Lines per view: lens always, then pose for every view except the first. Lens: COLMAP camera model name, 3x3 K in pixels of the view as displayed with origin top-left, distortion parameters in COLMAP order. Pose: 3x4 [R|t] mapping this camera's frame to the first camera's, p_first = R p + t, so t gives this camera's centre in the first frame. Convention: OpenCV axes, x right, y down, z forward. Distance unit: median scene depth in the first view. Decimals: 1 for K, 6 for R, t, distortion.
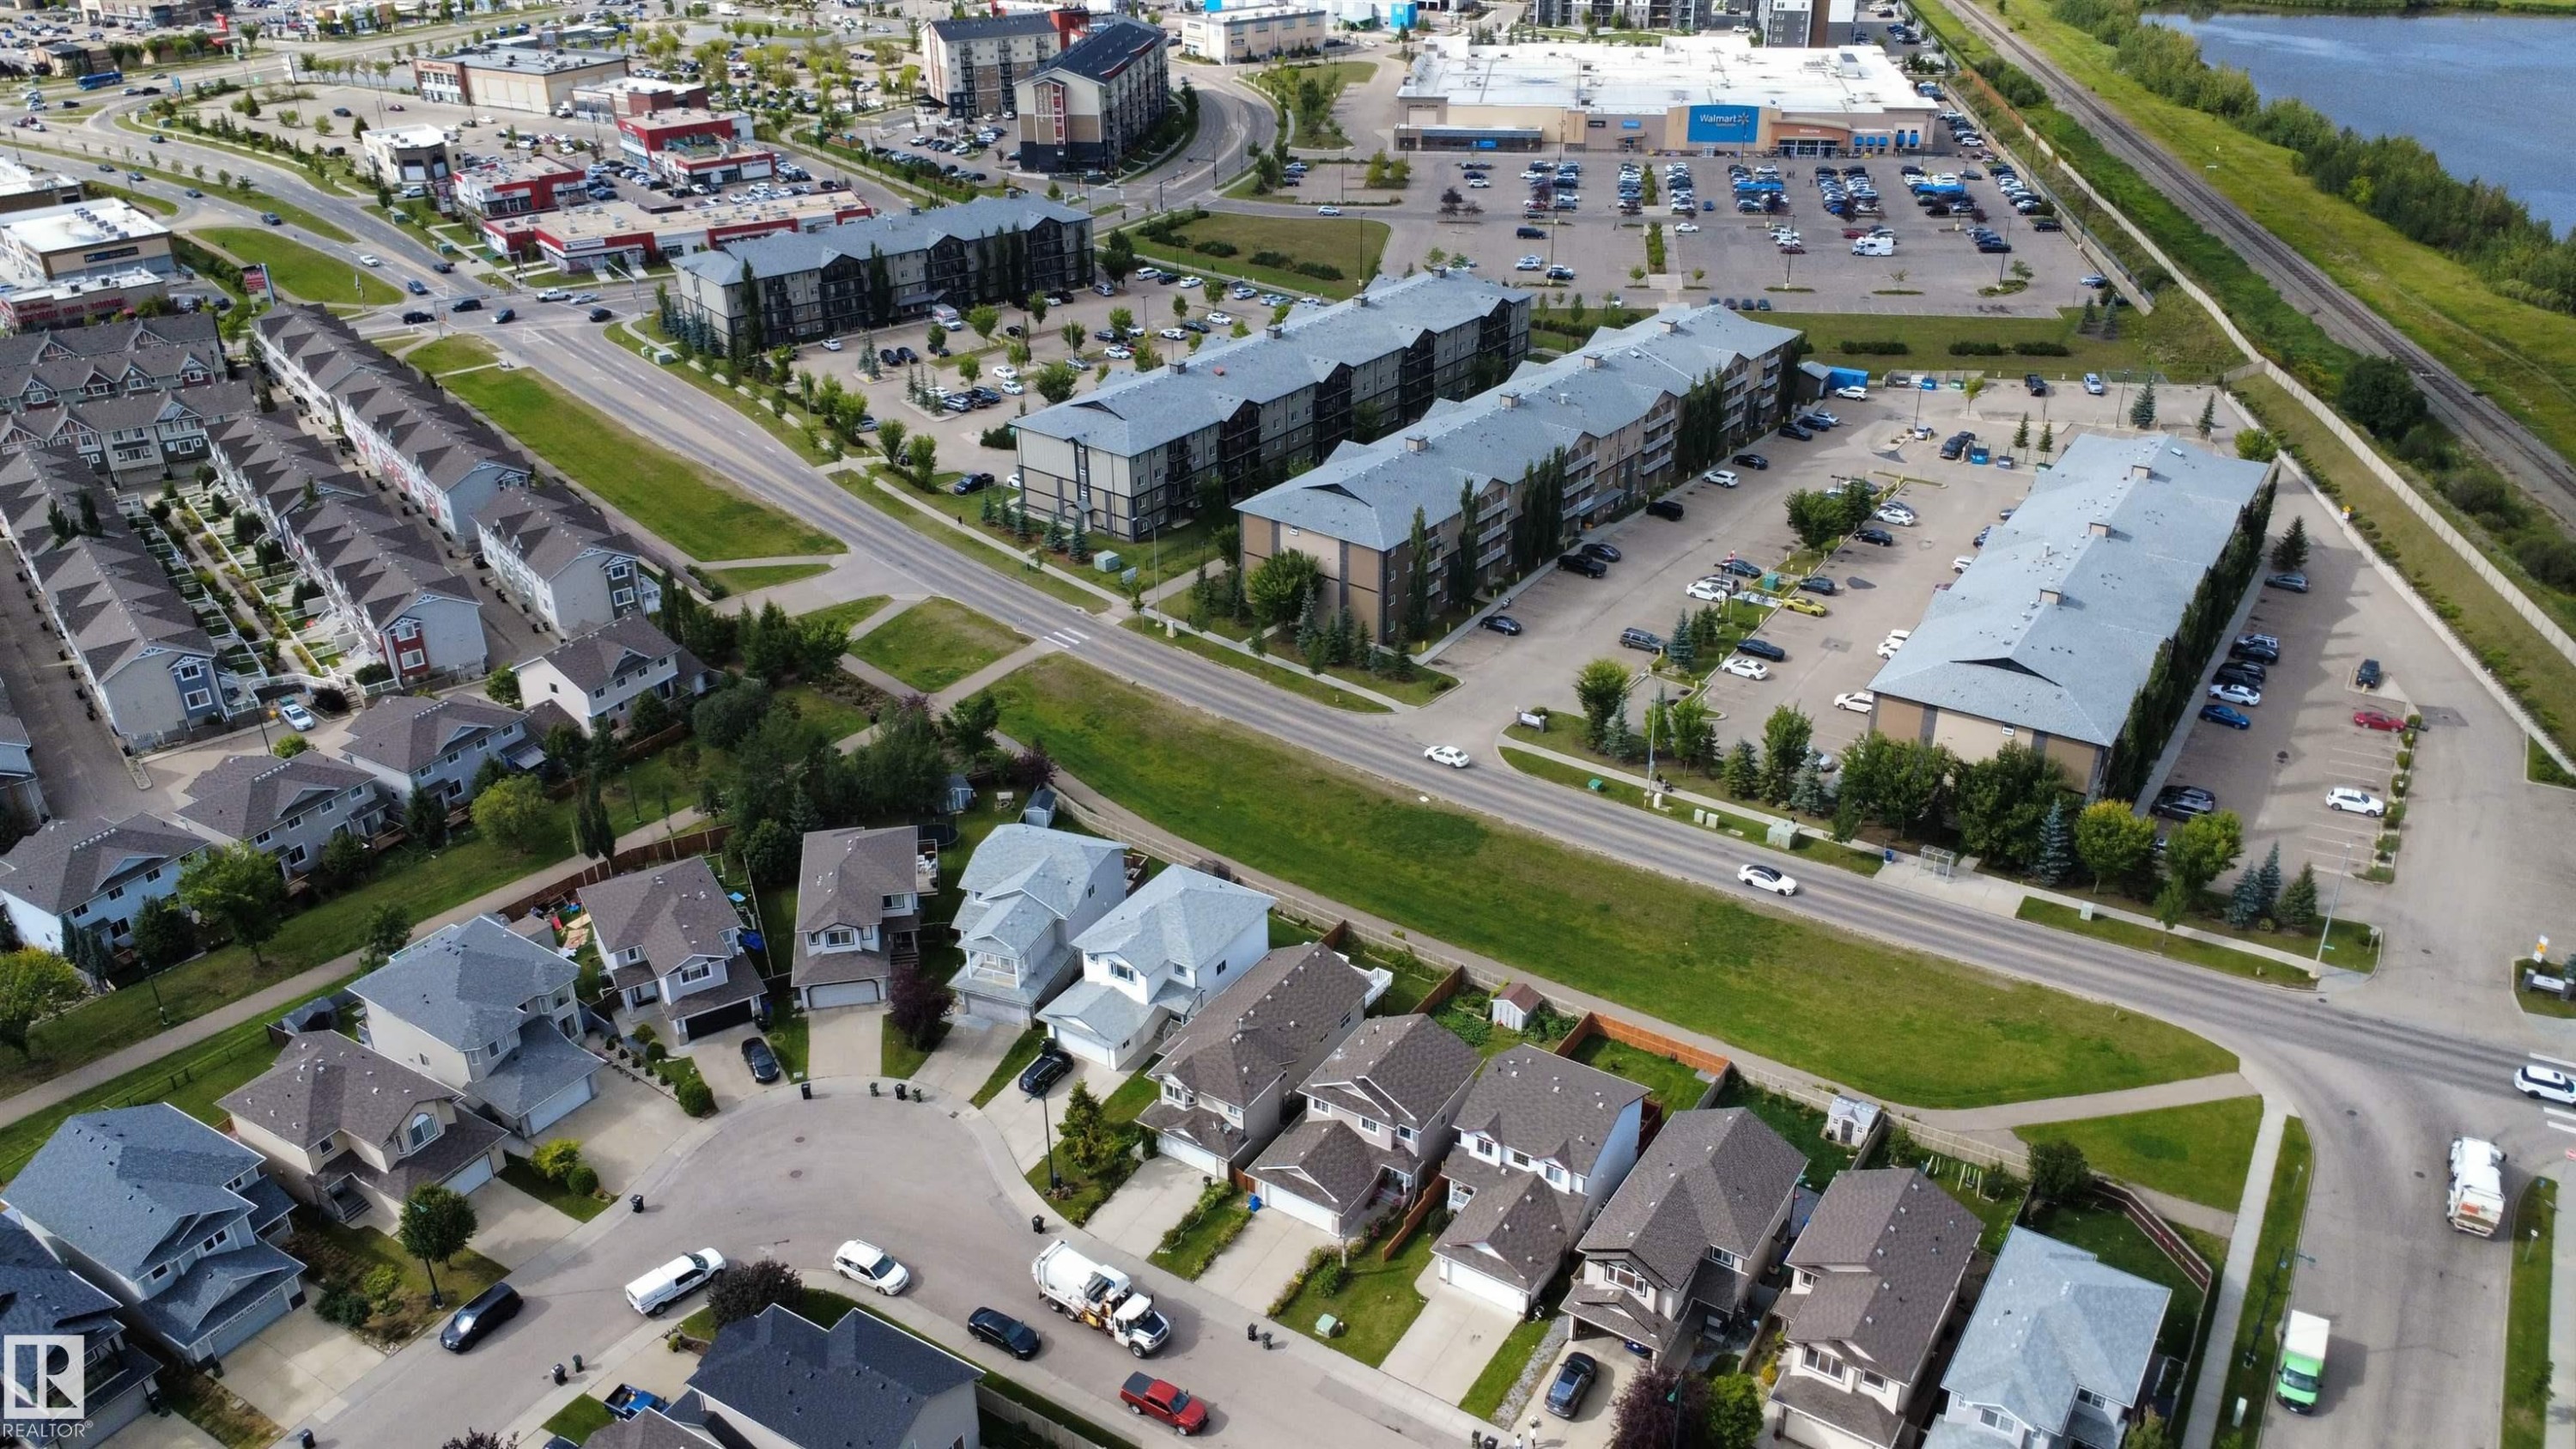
lens RADIAL K [[1947.0, 0, 1287.2], [0, 1947.0, 723.2], [0, 0, 1]] dist [-0.003272, 0.002688]
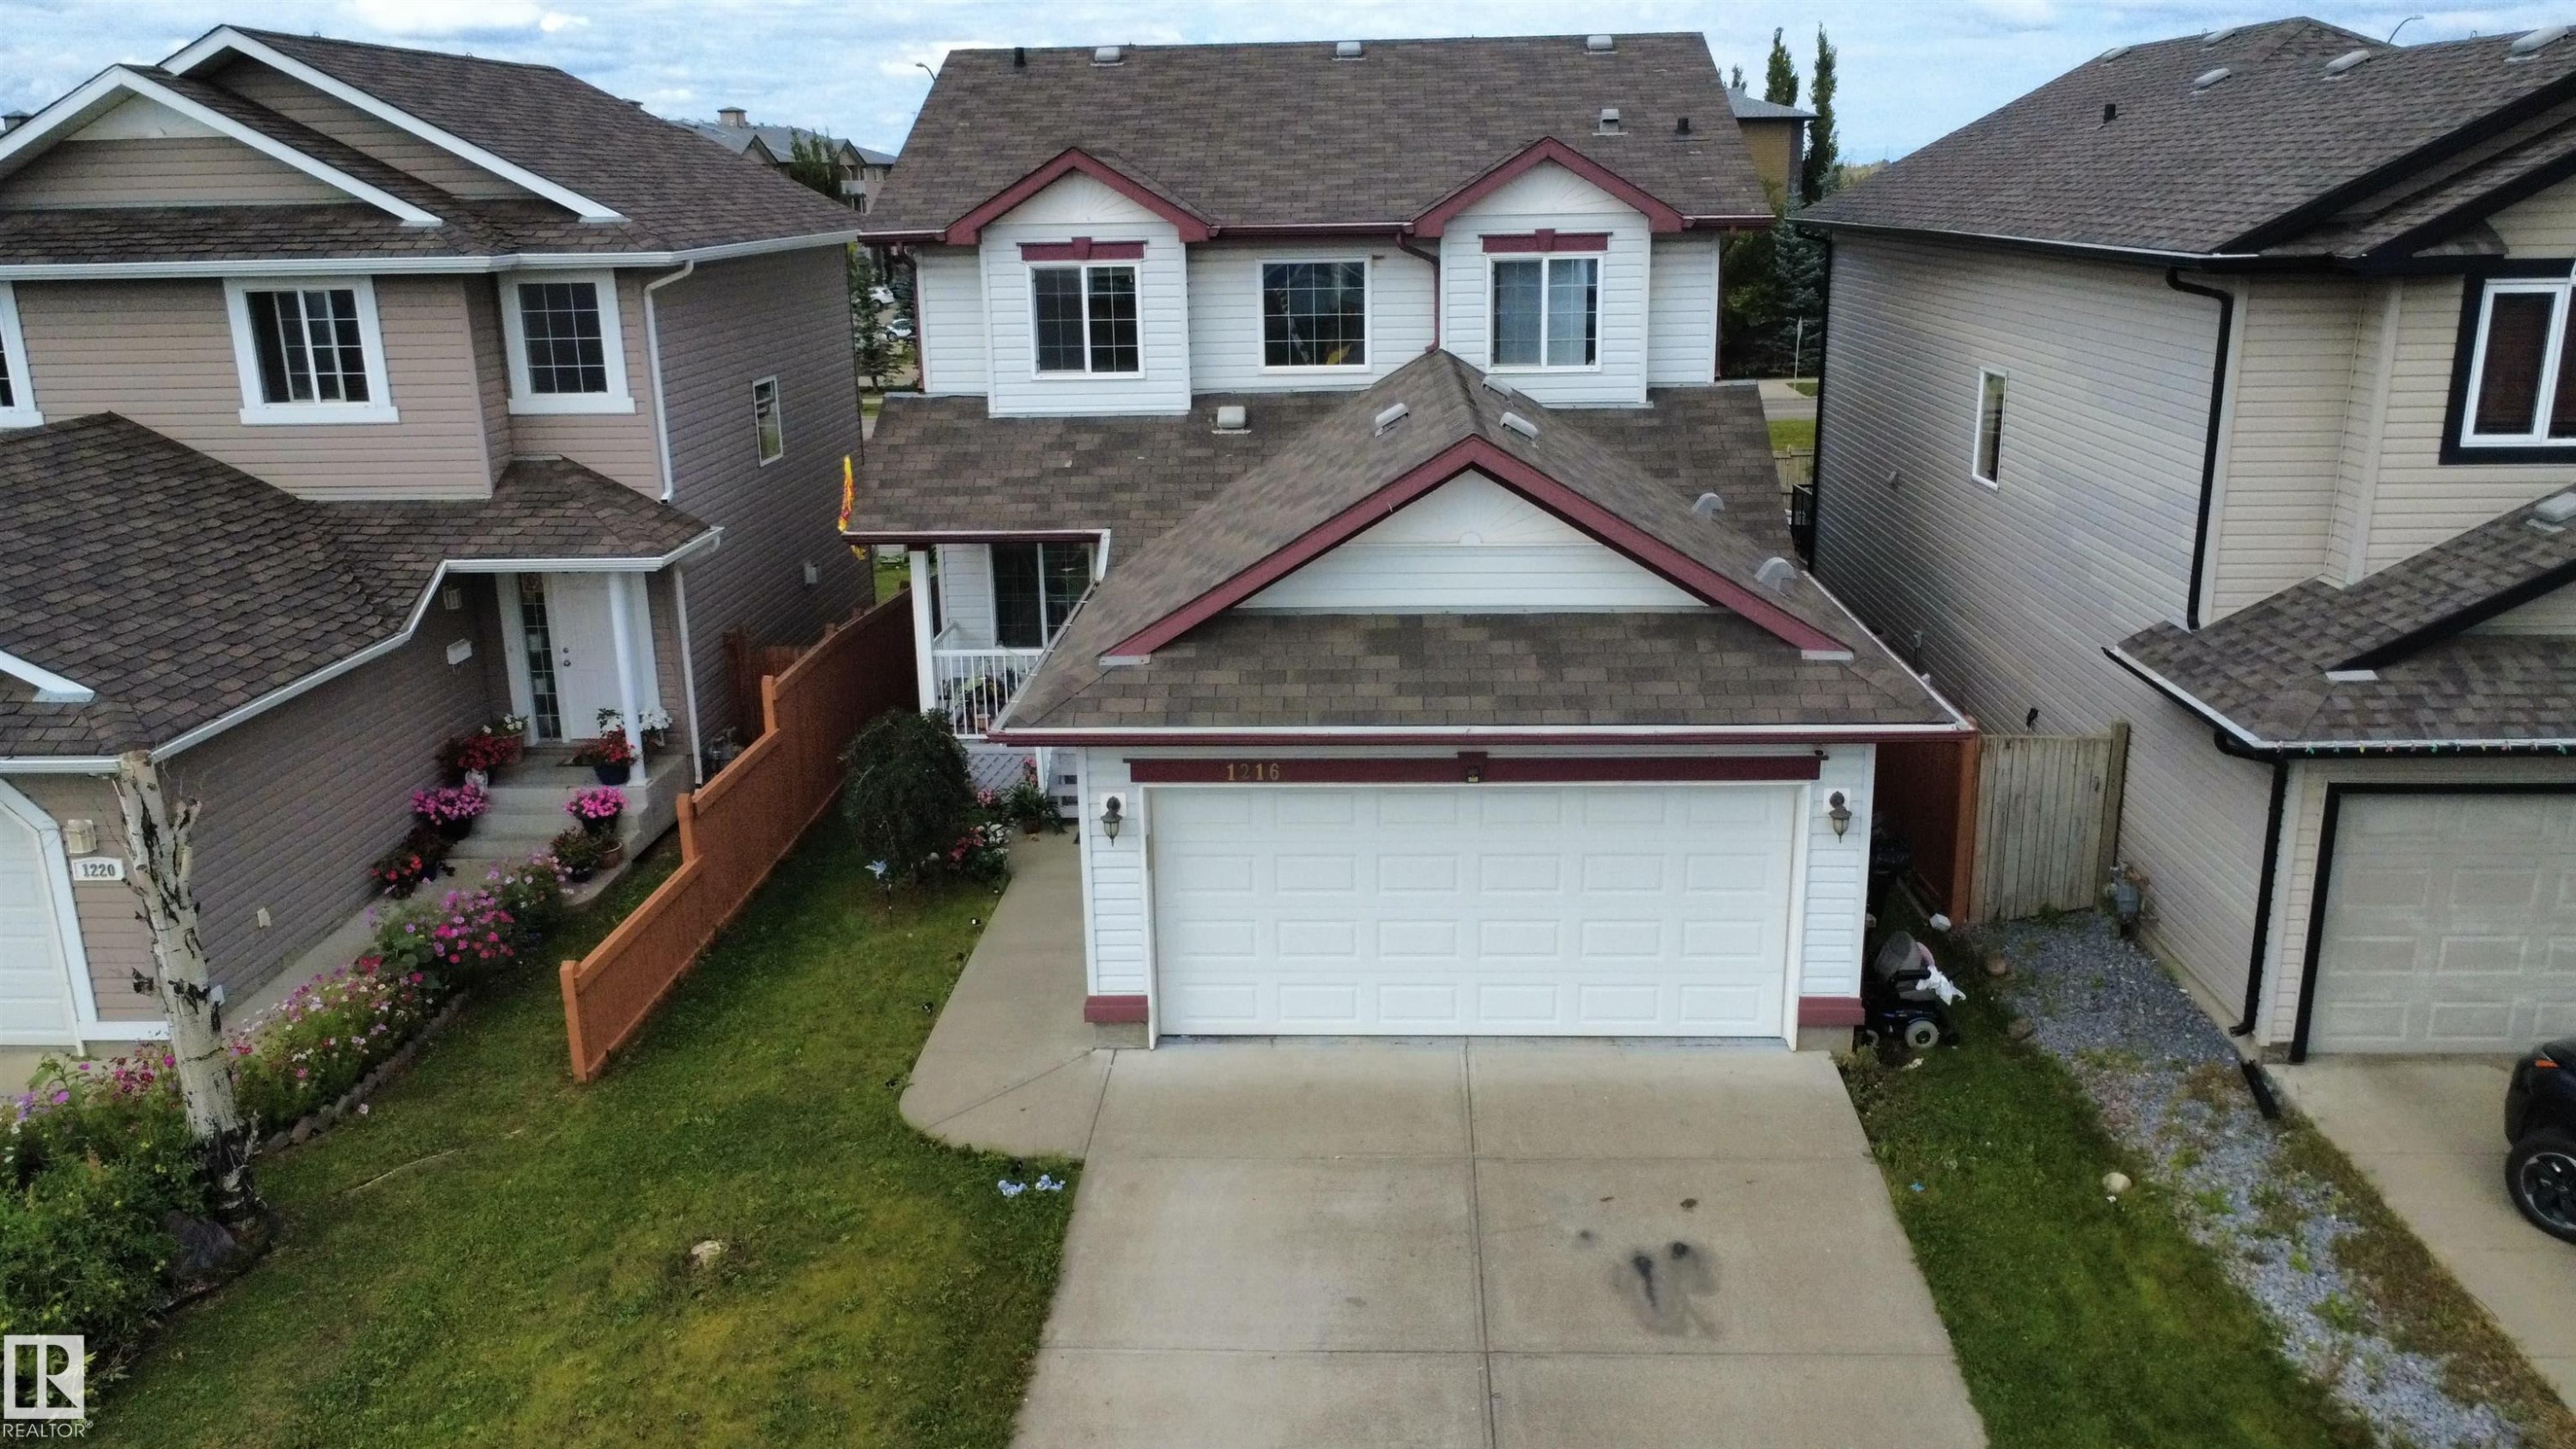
lens RADIAL K [[1947.0, 0, 1285.4], [0, 1947.0, 721.7], [0, 0, 1]] dist [-0.003272, 0.002688]
pose [[0.865337, -0.142145, 0.480610, 0.030794], [0.242290, 0.958083, -0.152881, 0.275769], [-0.438733, 0.248740, 0.863505, 0.841690]]
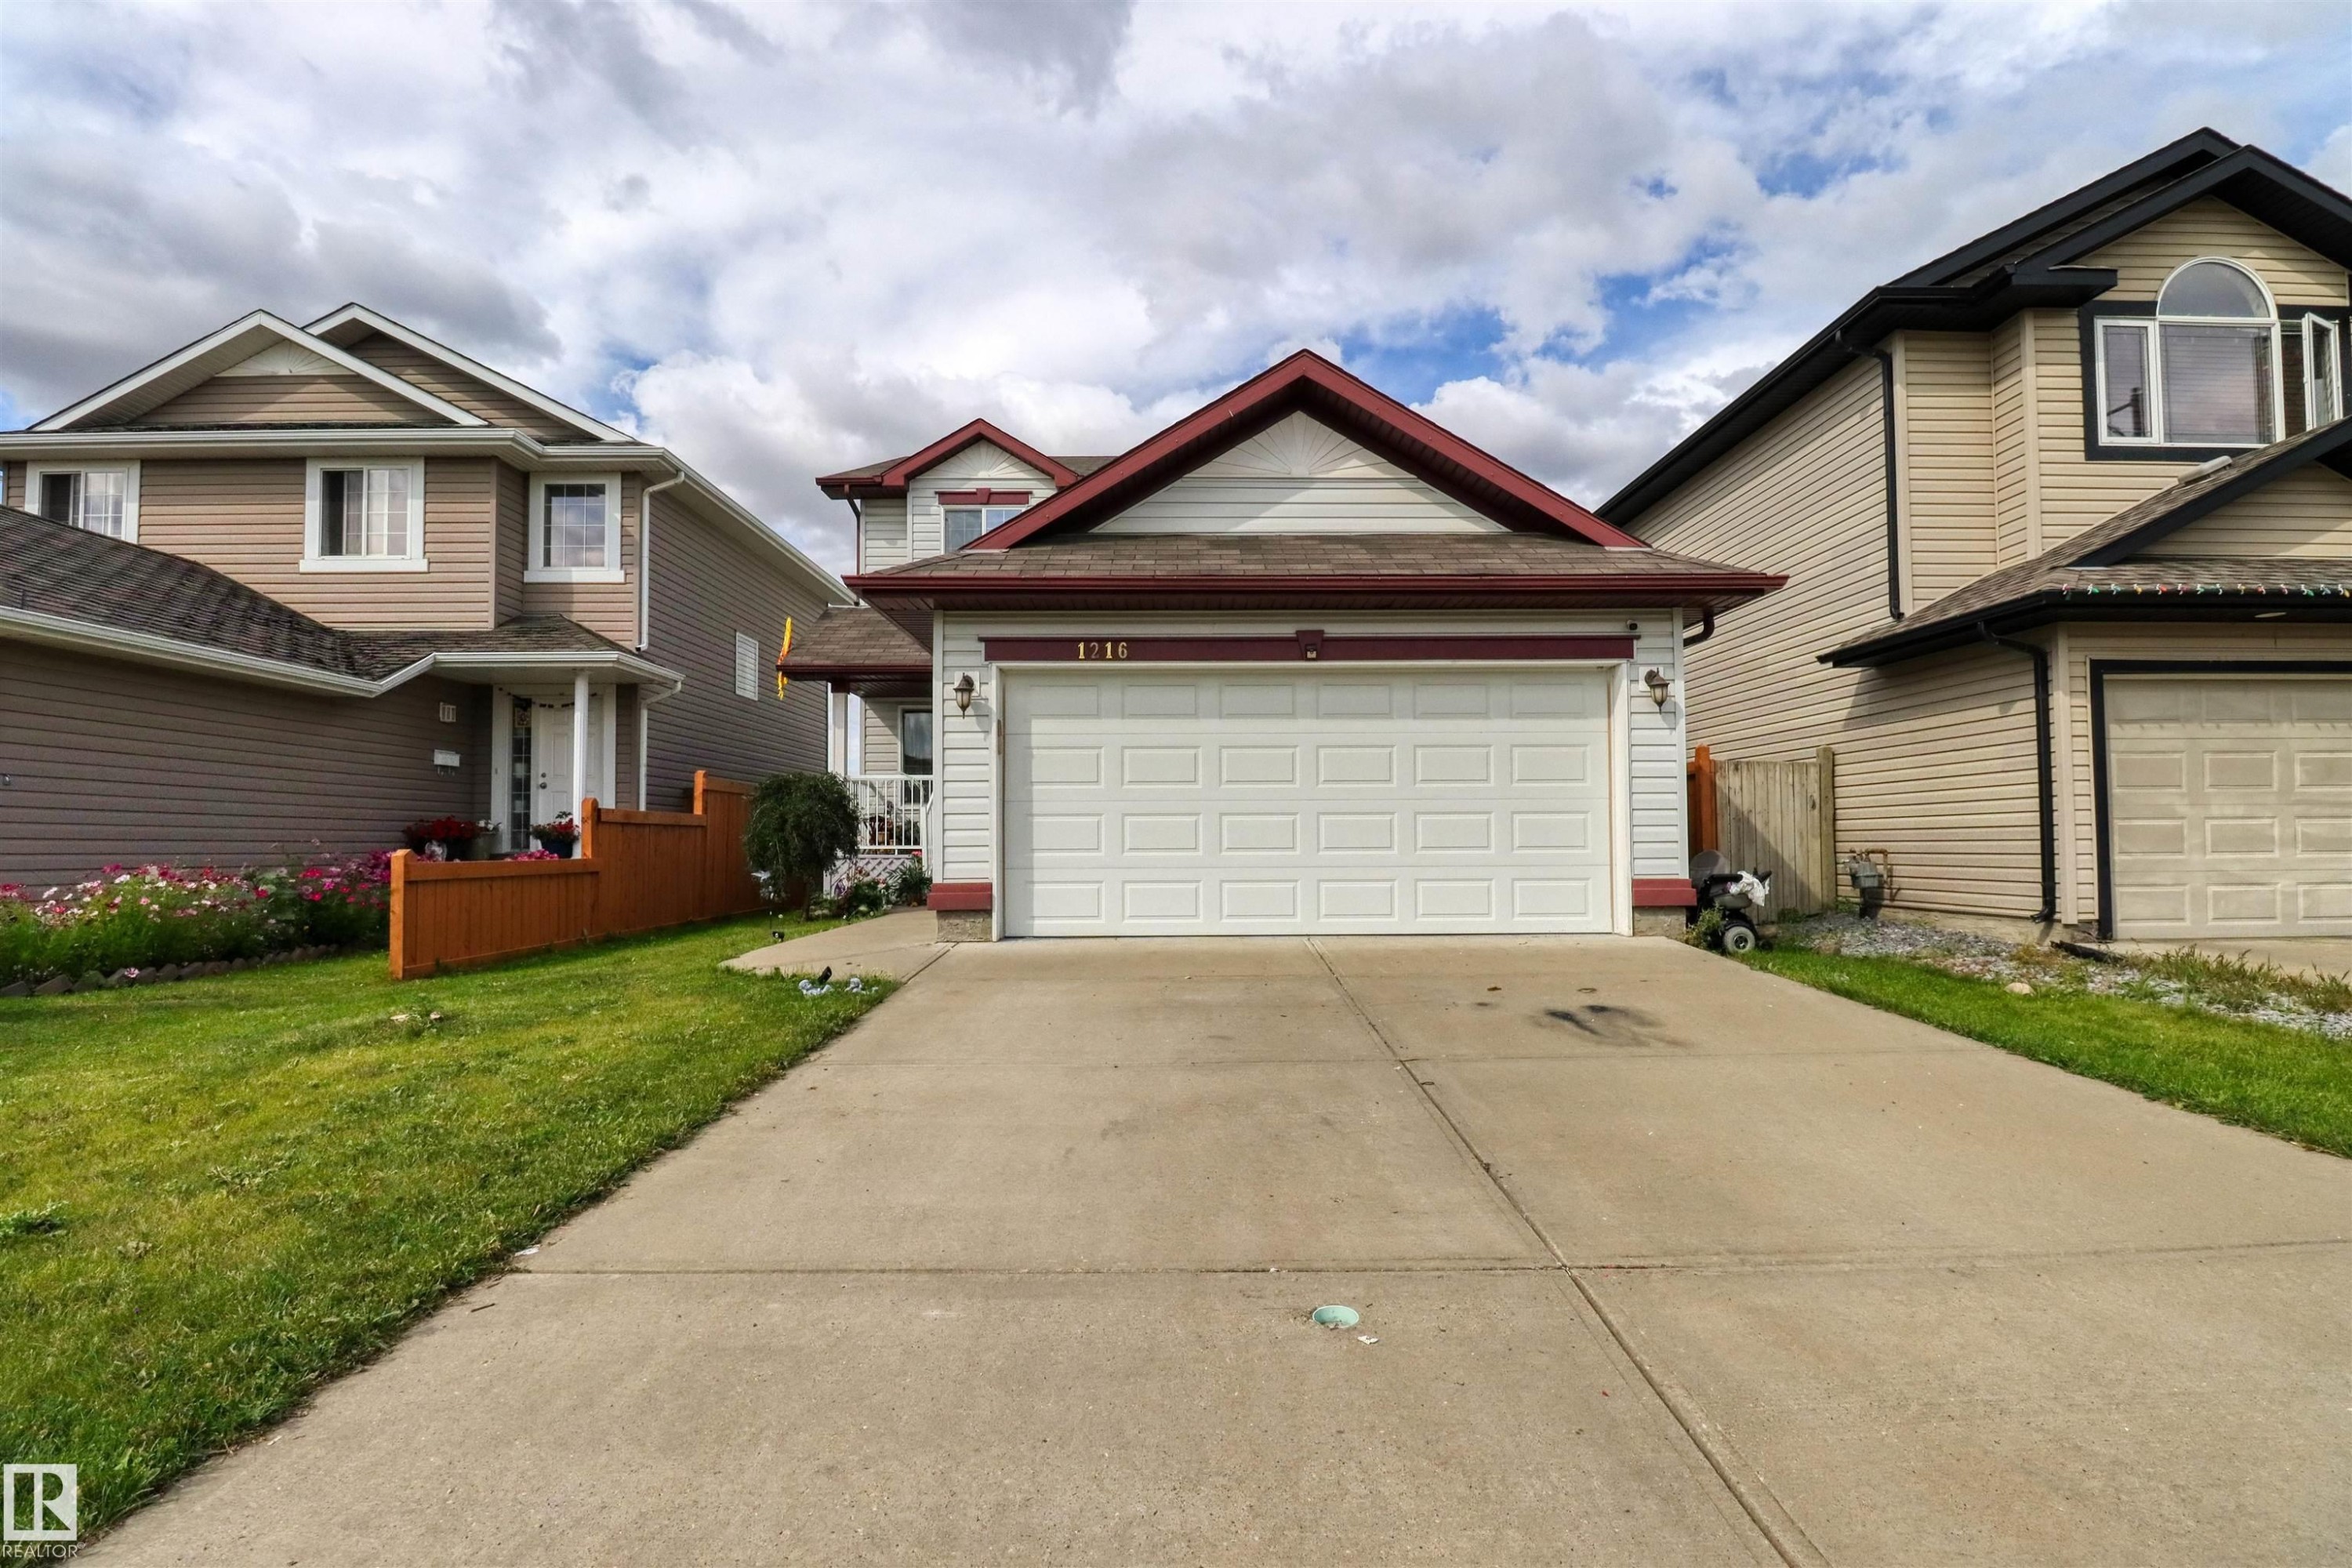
lens RADIAL K [[1117.9, 0, 1194.7], [0, 1117.9, 804.0], [0, 0, 1]] dist [-0.009539, -0.004287]
pose [[0.832176, 0.024176, 0.553985, 0.050384], [0.256258, 0.869201, -0.422873, 0.299127], [-0.491747, 0.493868, 0.717133, 0.894196]]
